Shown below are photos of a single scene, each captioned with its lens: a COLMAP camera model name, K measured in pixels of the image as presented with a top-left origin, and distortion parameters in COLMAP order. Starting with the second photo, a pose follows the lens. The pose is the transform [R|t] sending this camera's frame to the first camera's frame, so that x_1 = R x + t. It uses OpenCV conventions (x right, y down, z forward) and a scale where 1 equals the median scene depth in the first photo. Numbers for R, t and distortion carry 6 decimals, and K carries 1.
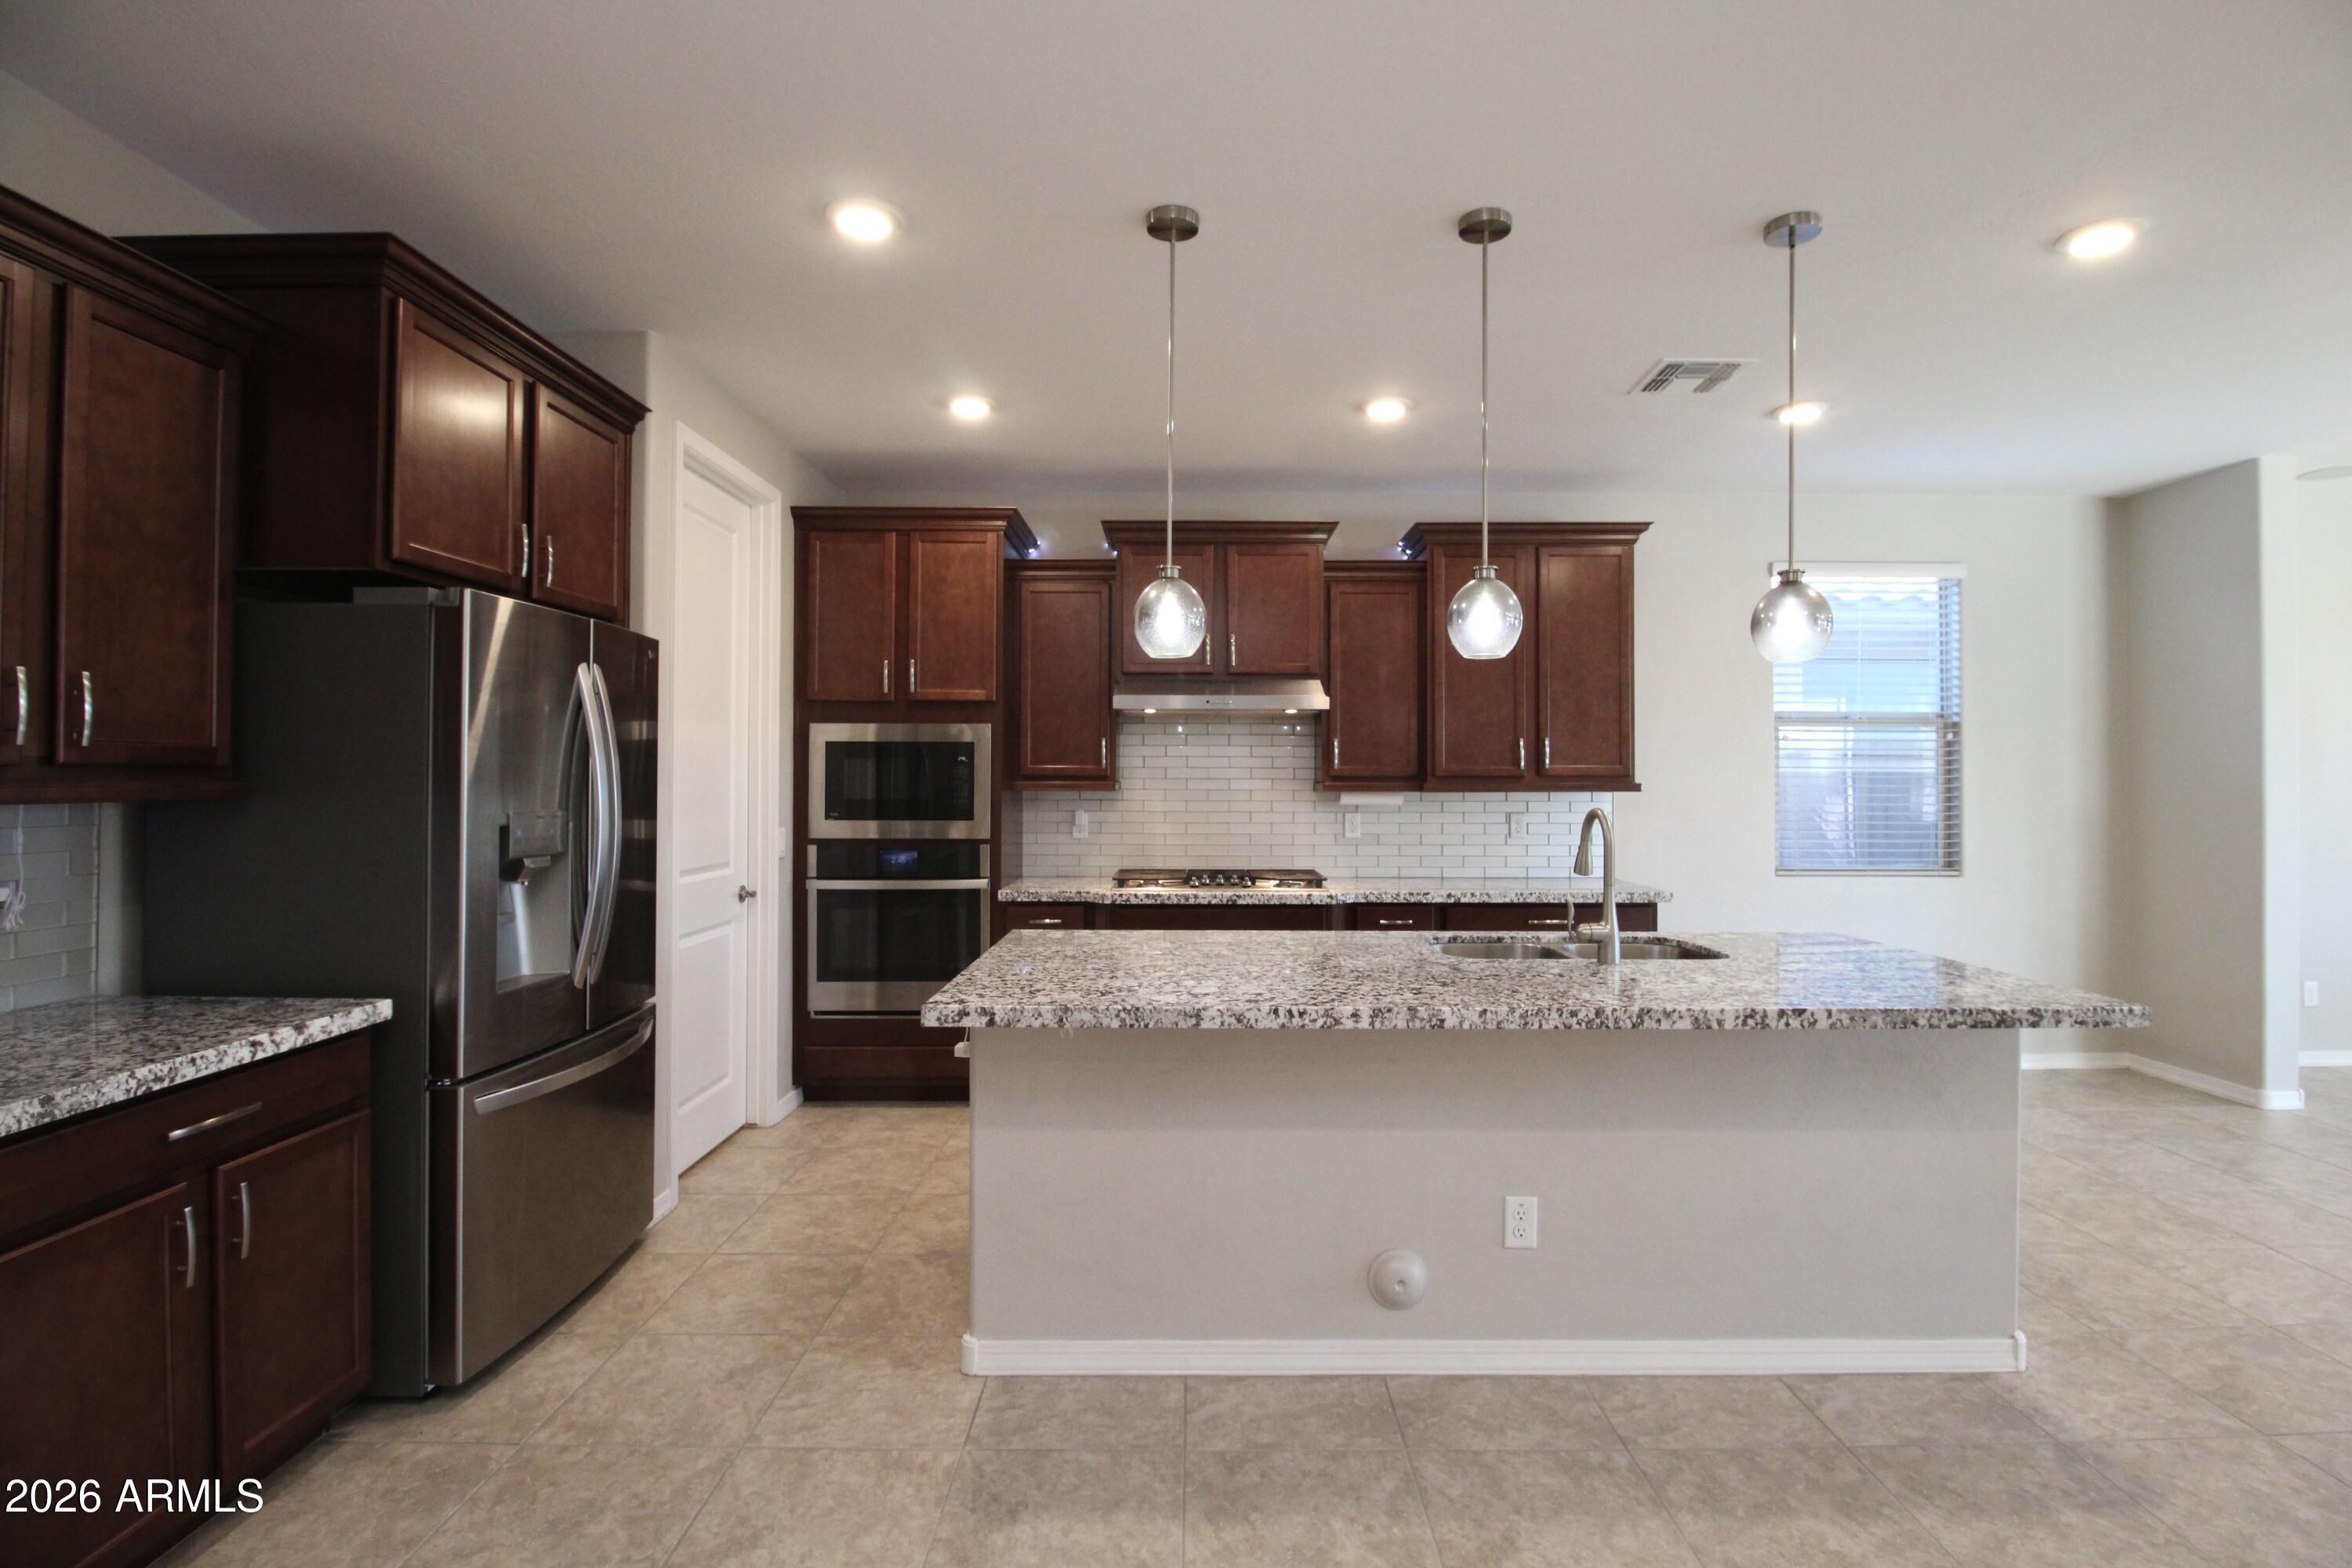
lens RADIAL K [[1084.4, 0, 1192.8], [0, 1084.4, 766.8], [0, 0, 1]] dist [0.000059, -0.012215]
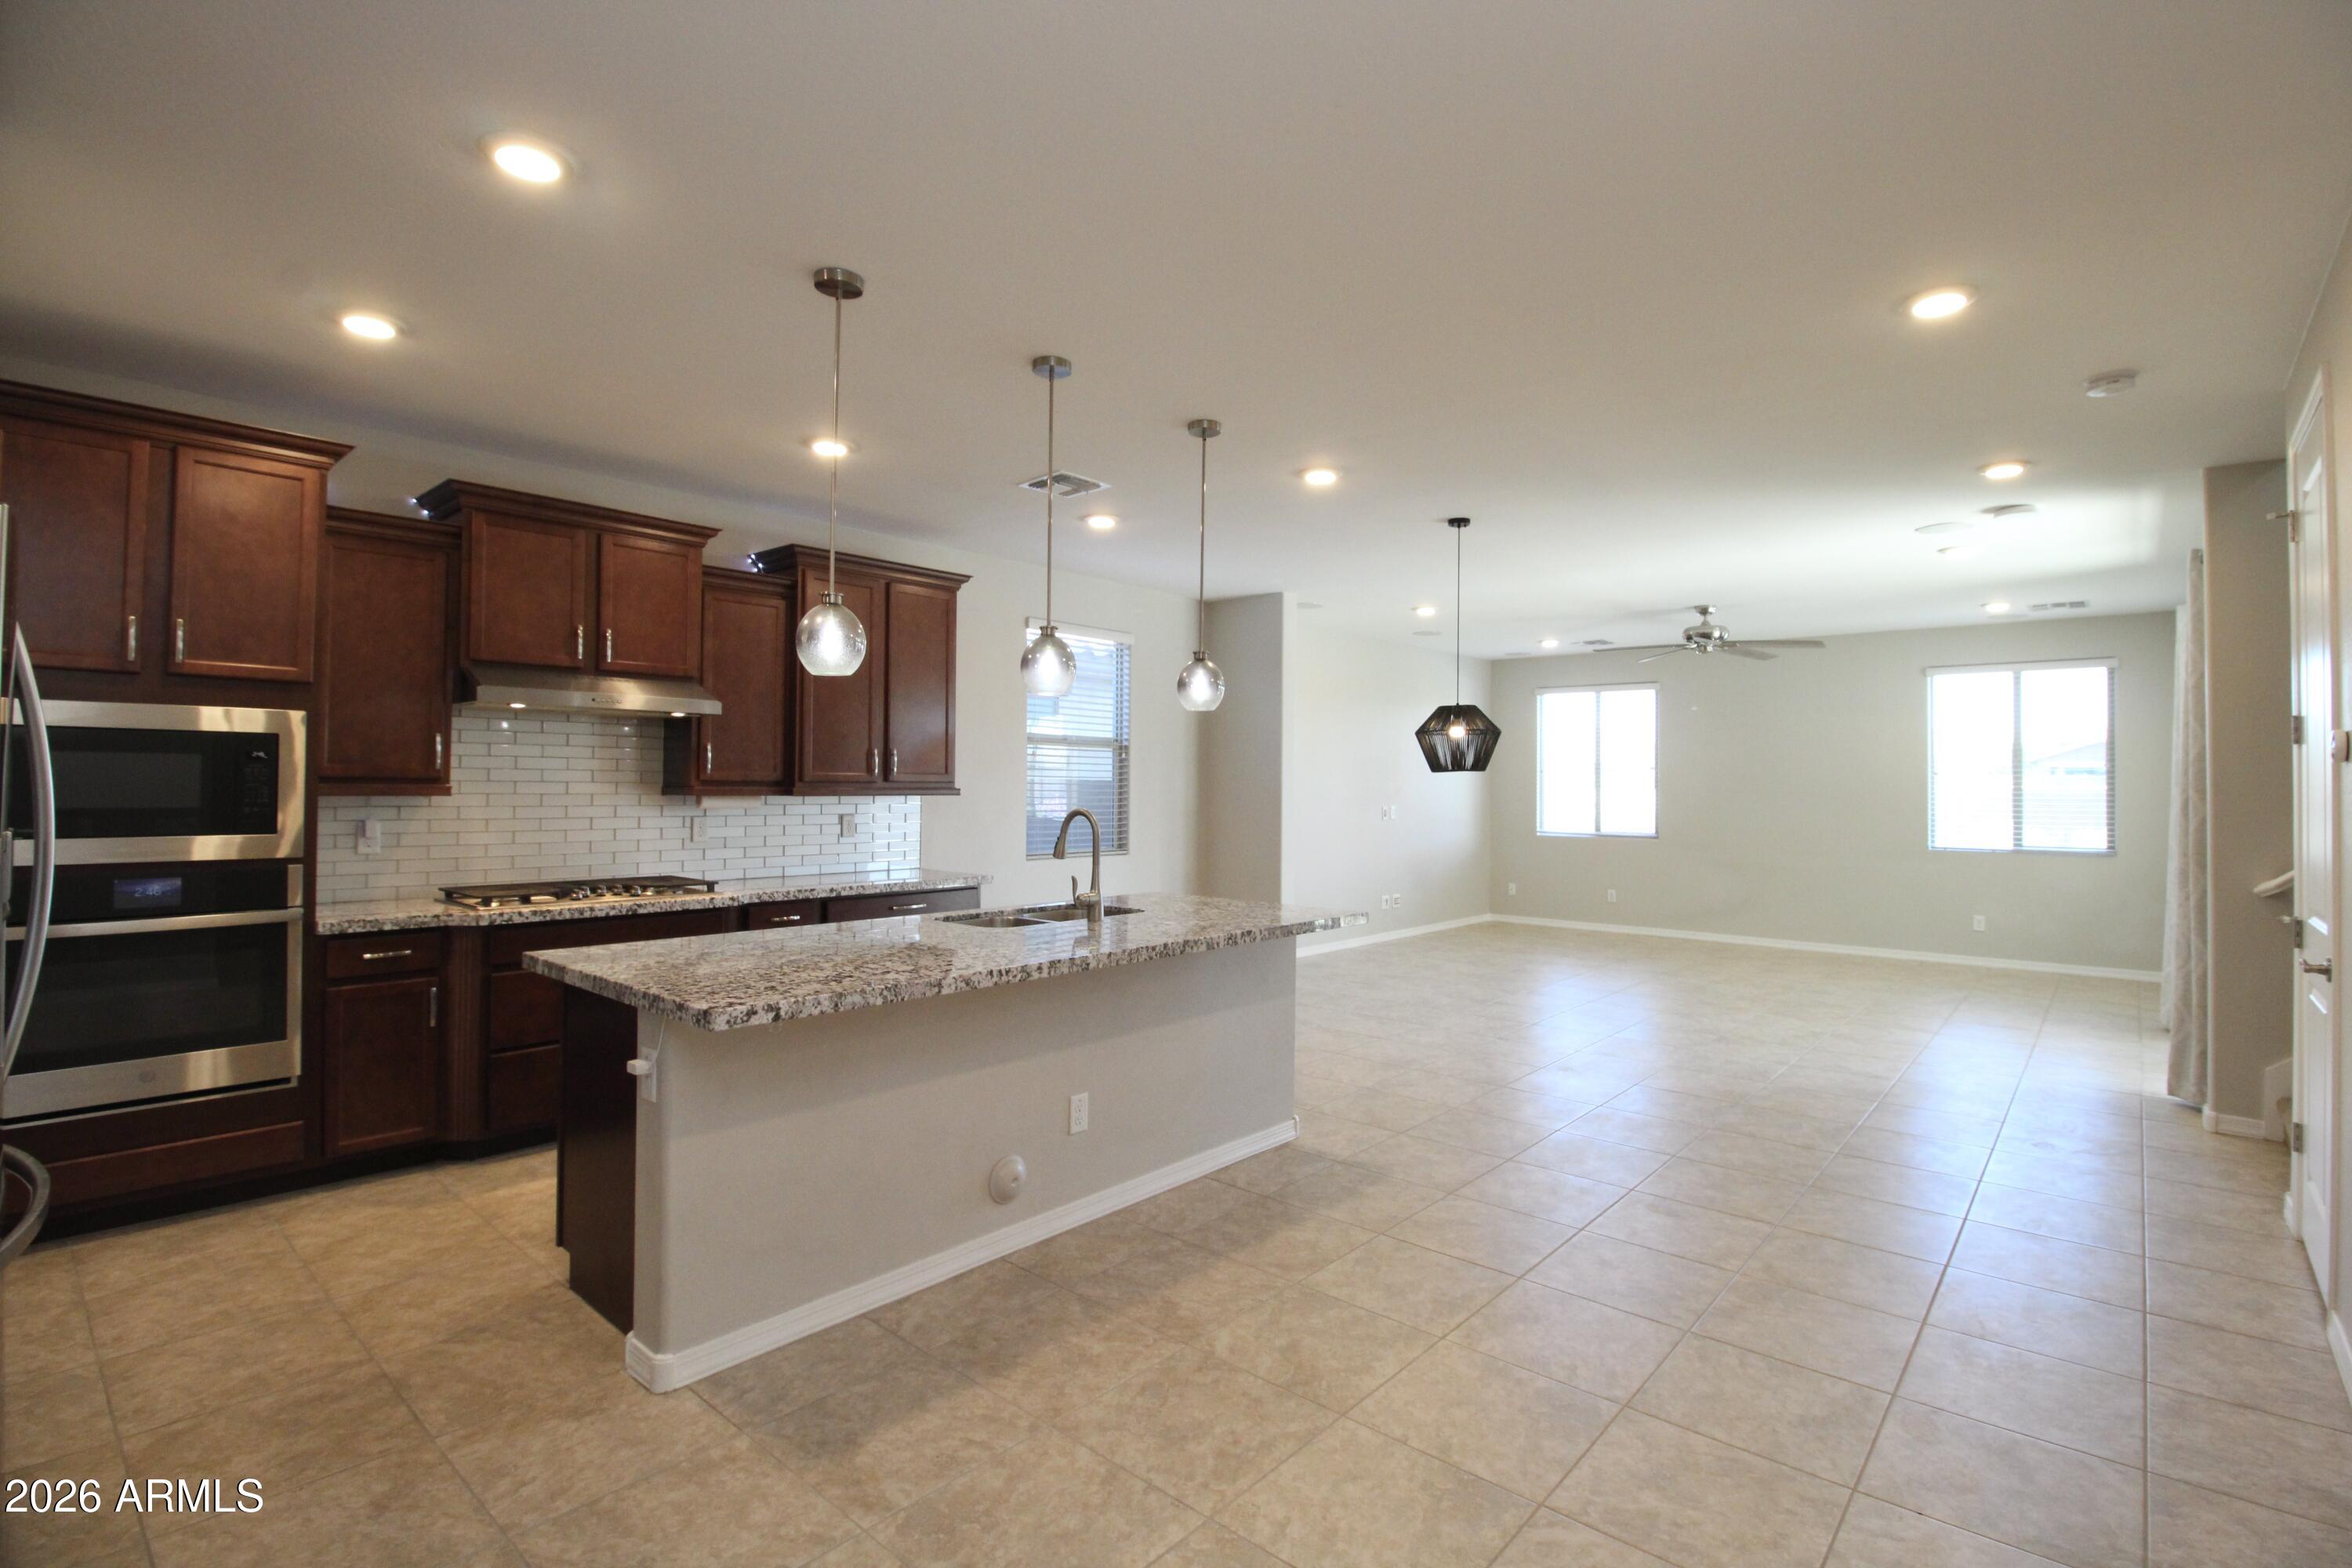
lens RADIAL K [[1084.4, 0, 1189.7], [0, 1084.4, 766.4], [0, 0, 1]] dist [0.000059, -0.012215]
pose [[0.660337, 0.017357, 0.750769, -0.603045], [-0.015783, 0.999833, -0.009233, -0.004380], [-0.750803, -0.005753, 0.660501, -0.000398]]
